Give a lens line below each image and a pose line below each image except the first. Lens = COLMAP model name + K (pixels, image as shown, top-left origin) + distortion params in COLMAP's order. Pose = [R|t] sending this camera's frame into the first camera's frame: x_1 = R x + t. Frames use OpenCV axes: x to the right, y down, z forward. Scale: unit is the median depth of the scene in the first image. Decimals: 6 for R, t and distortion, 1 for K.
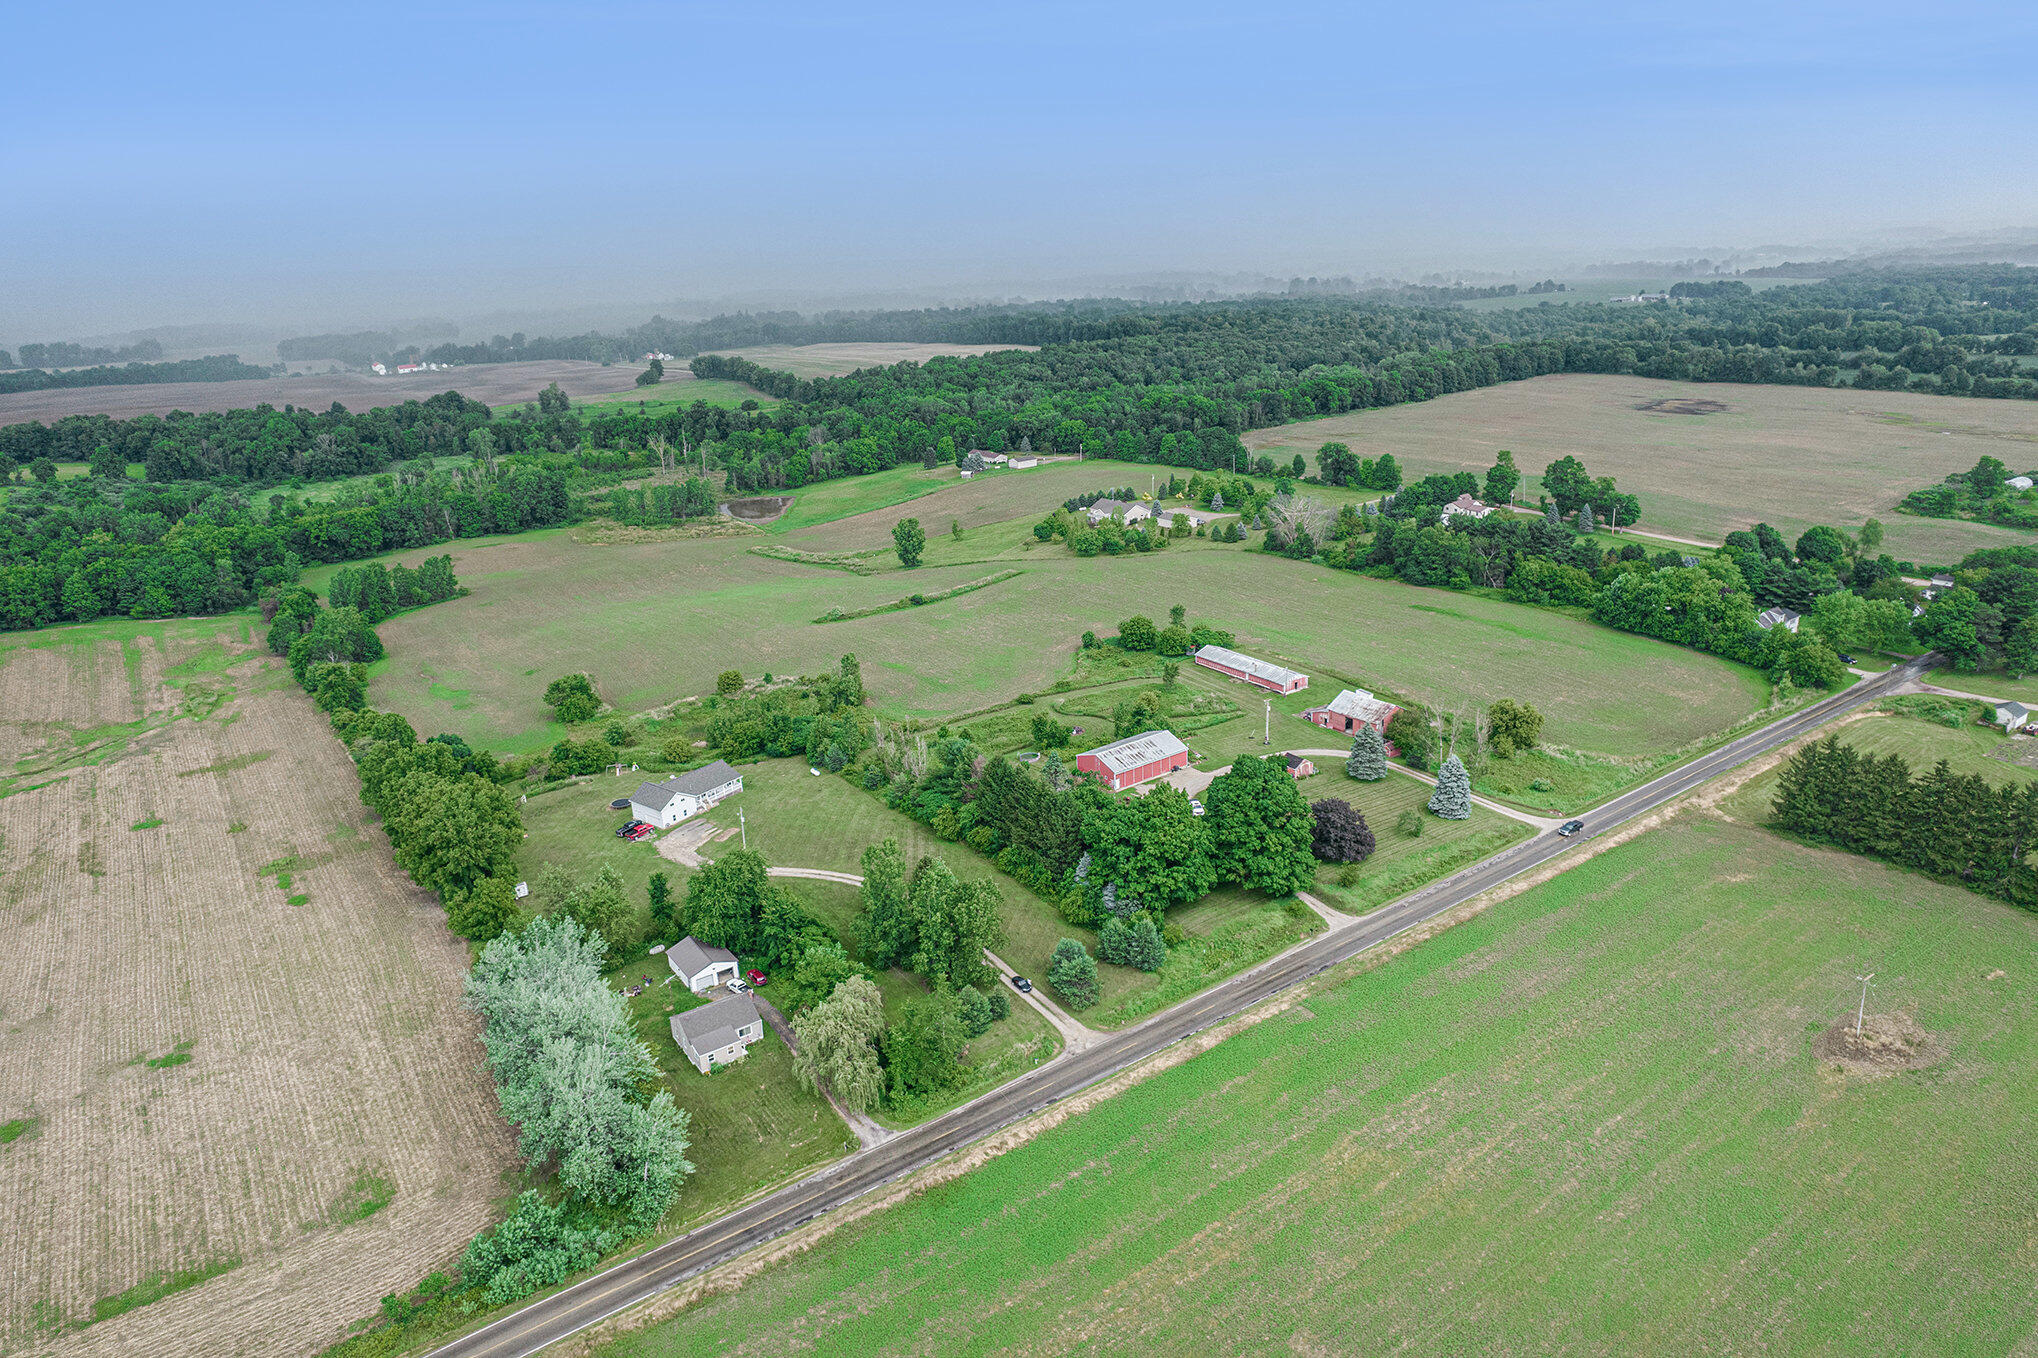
lens RADIAL K [[1298.8, 0, 1064.2], [0, 1298.8, 675.9], [0, 0, 1]] dist [-0.079474, 0.064128]
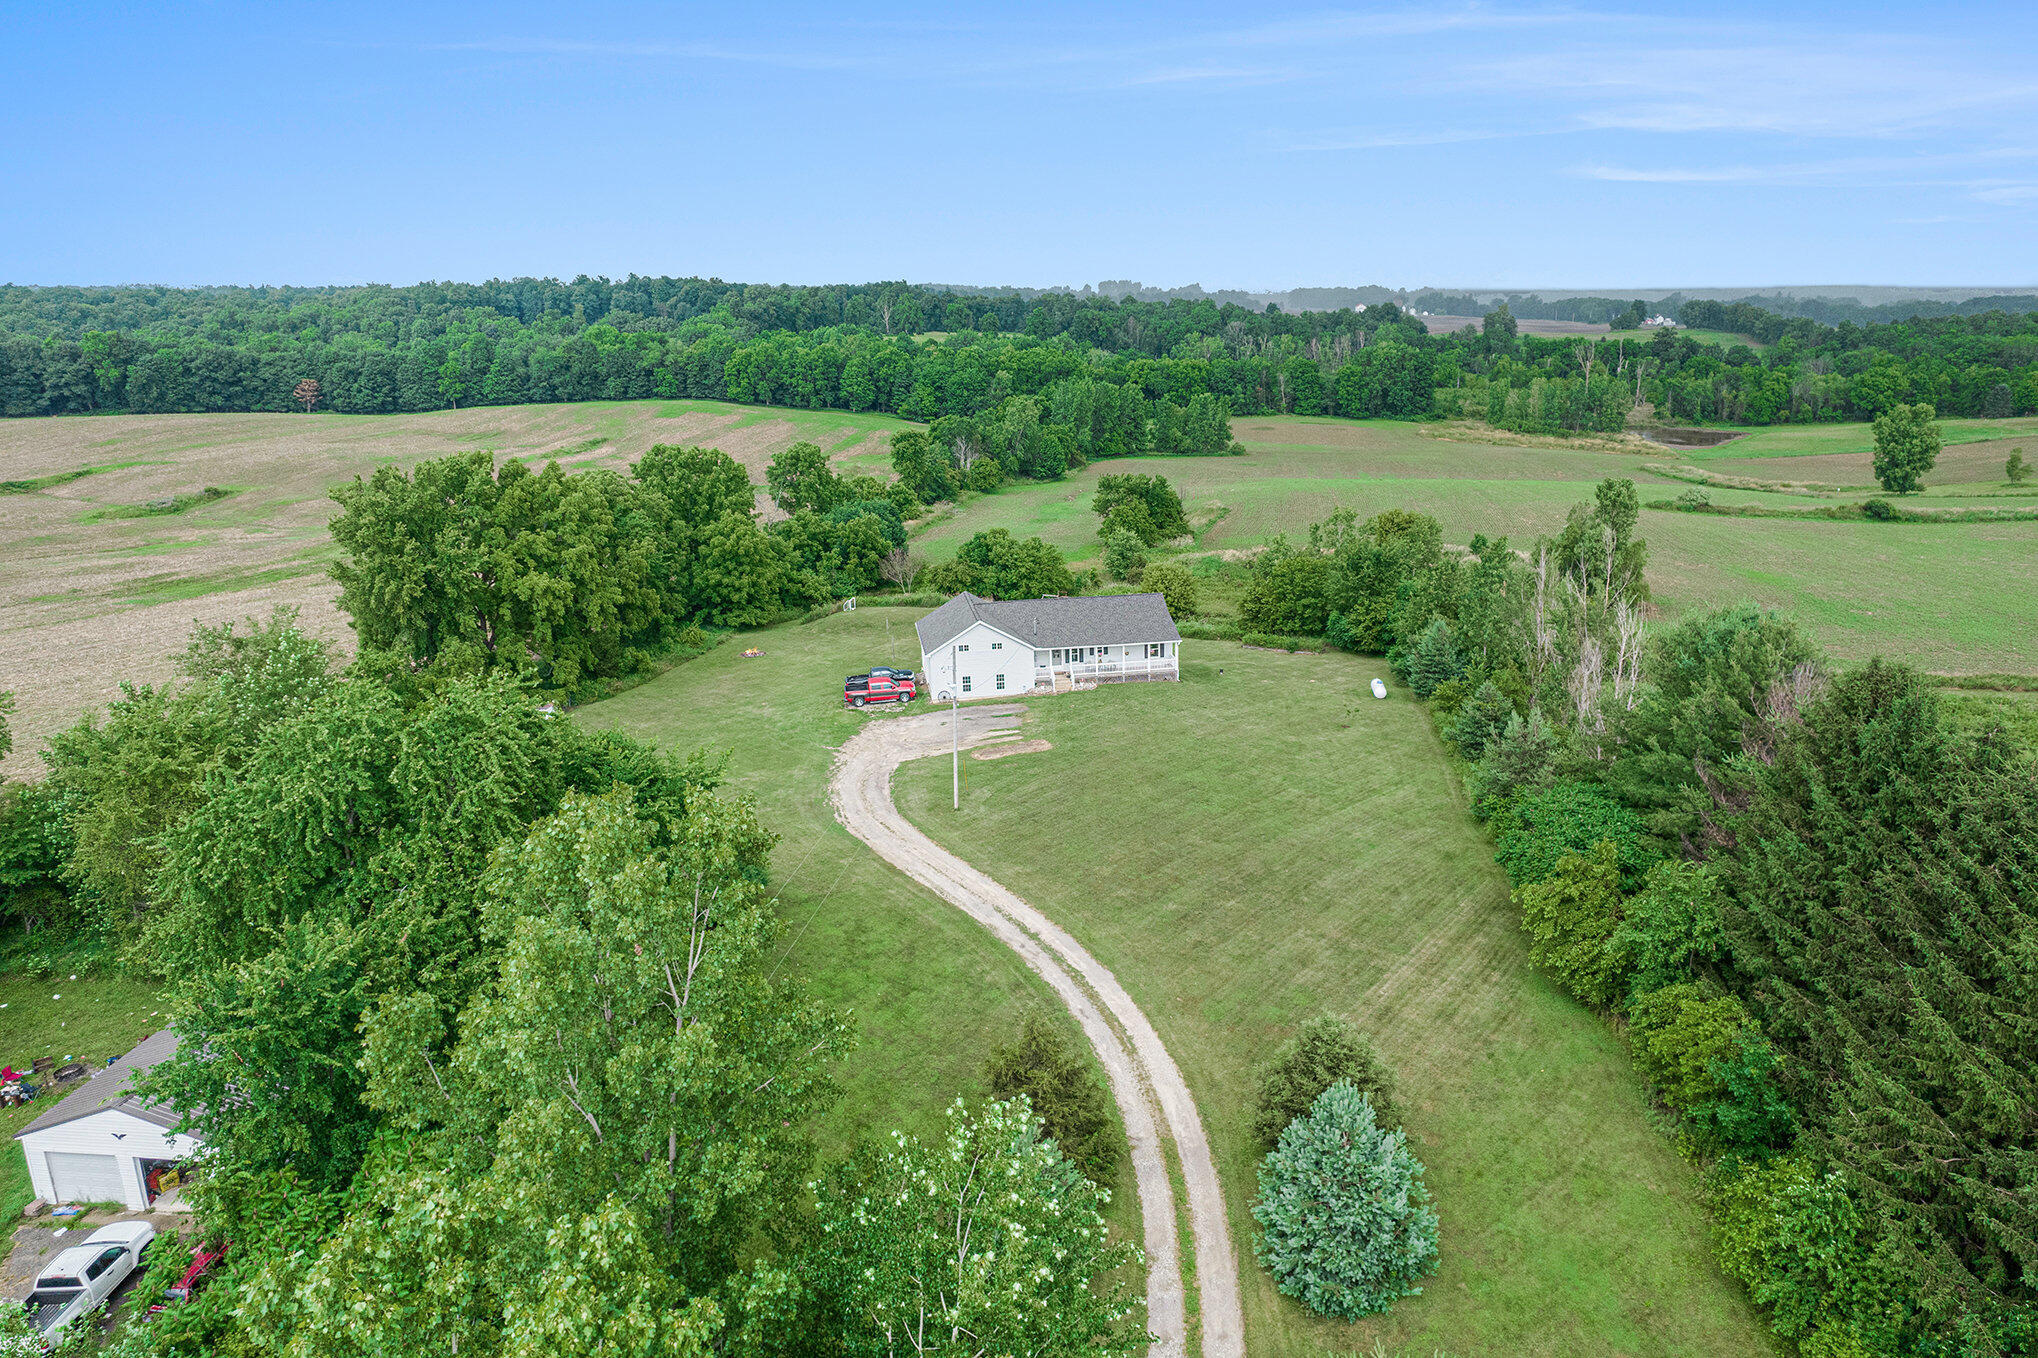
lens RADIAL K [[1298.8, 0, 1064.2], [0, 1298.8, 675.9], [0, 0, 1]] dist [-0.079474, 0.064128]
pose [[0.729483, 0.226801, -0.645303, -0.011427], [-0.237613, 0.968699, 0.071853, 0.044802], [0.641401, 0.100917, 0.760540, 0.443148]]
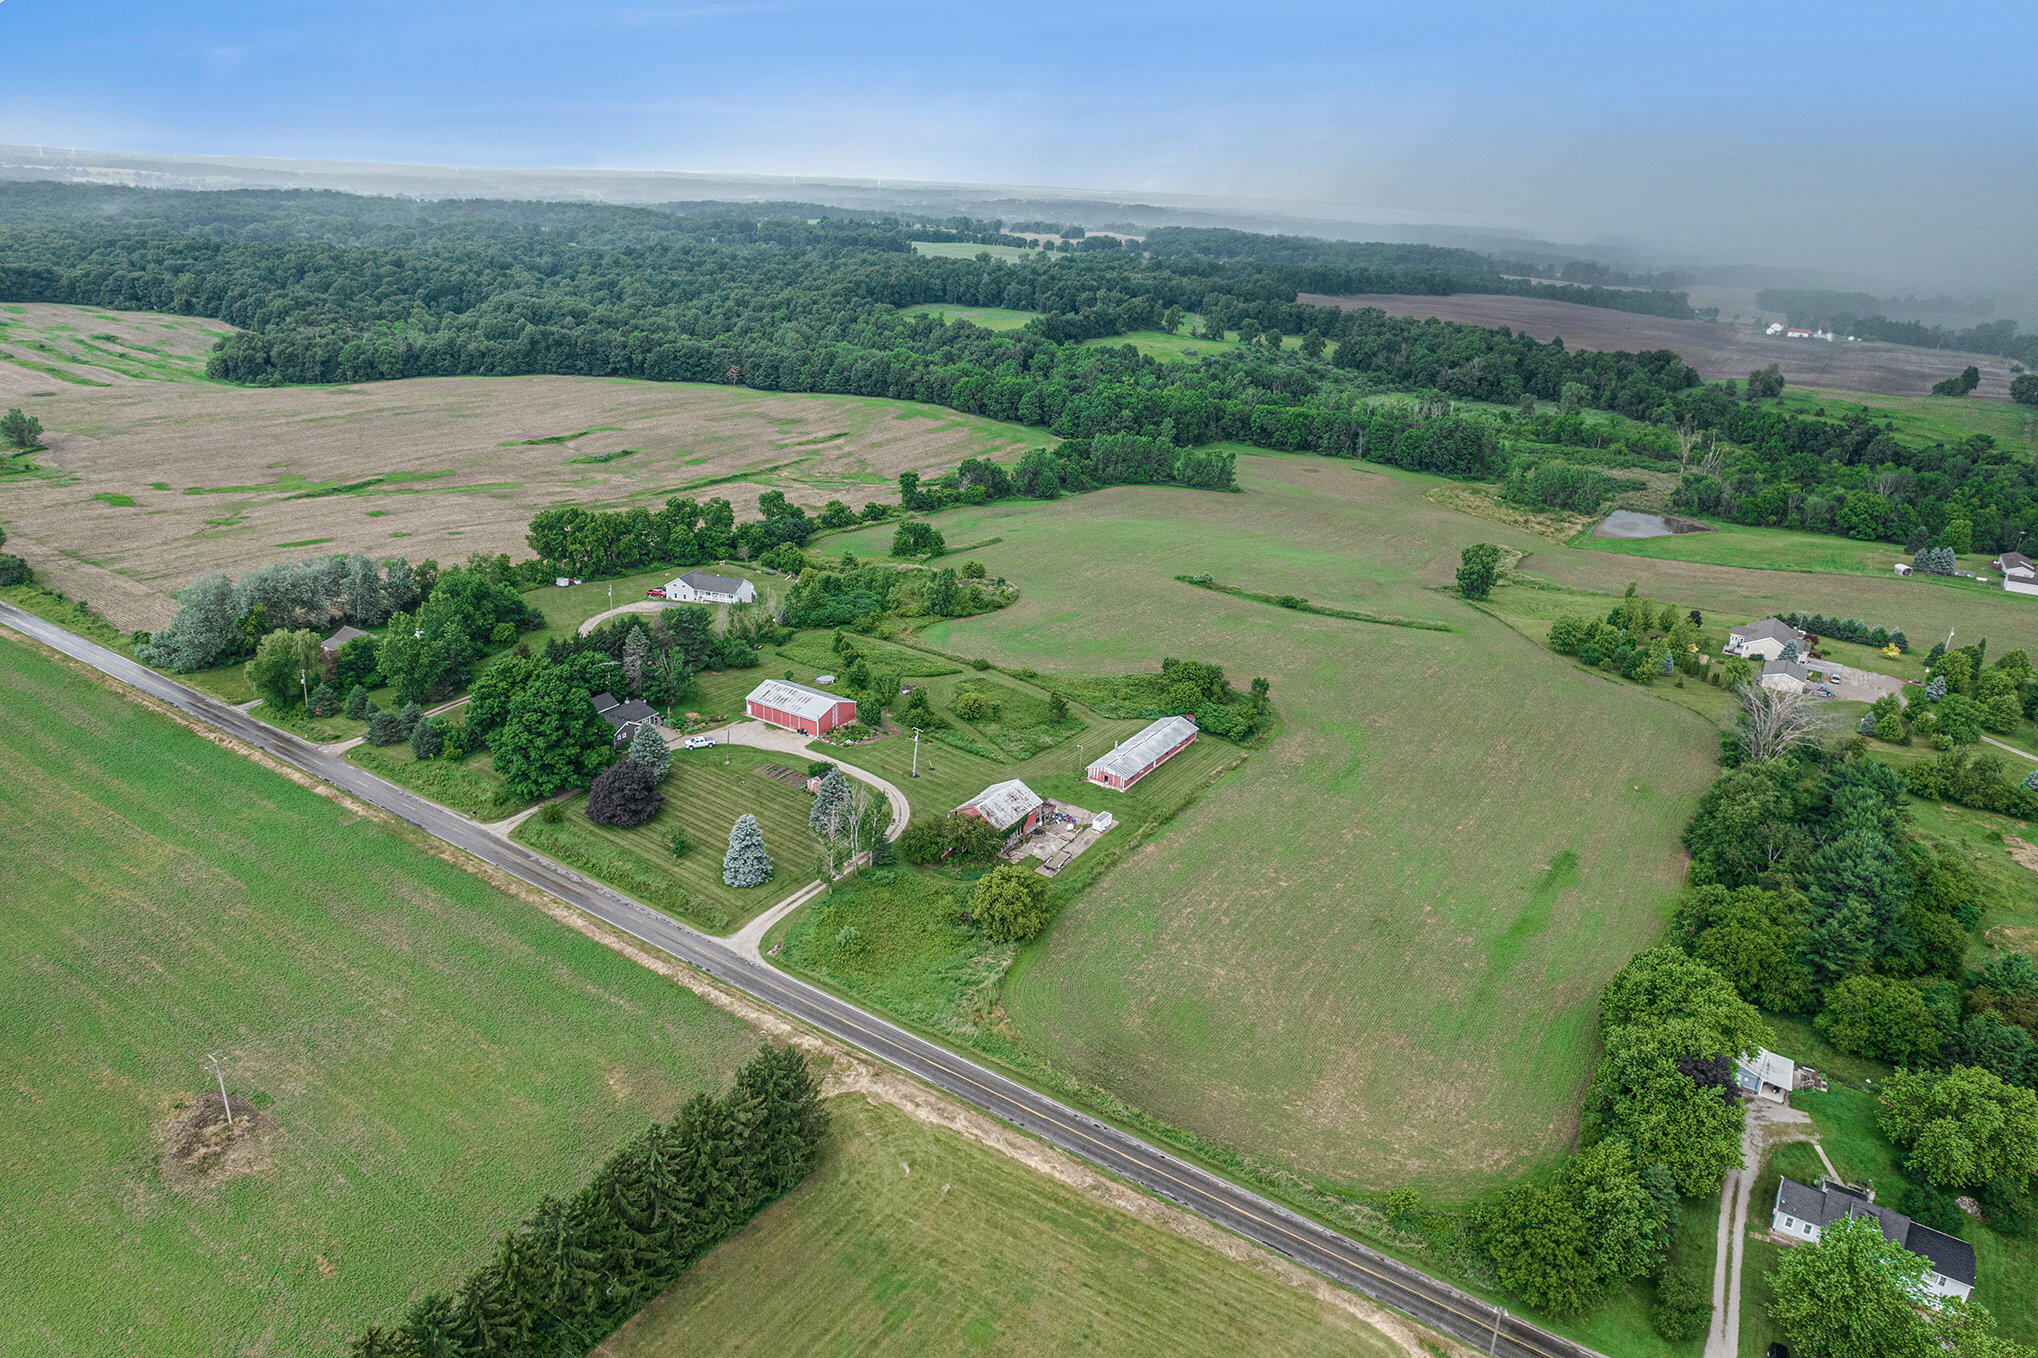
lens RADIAL K [[1298.8, 0, 1064.2], [0, 1298.8, 675.9], [0, 0, 1]] dist [-0.079474, 0.064128]
pose [[0.362405, 0.386918, -0.847914, 0.663139], [-0.358384, 0.897662, 0.256443, -0.199397], [0.860362, 0.210943, 0.463983, 0.460254]]
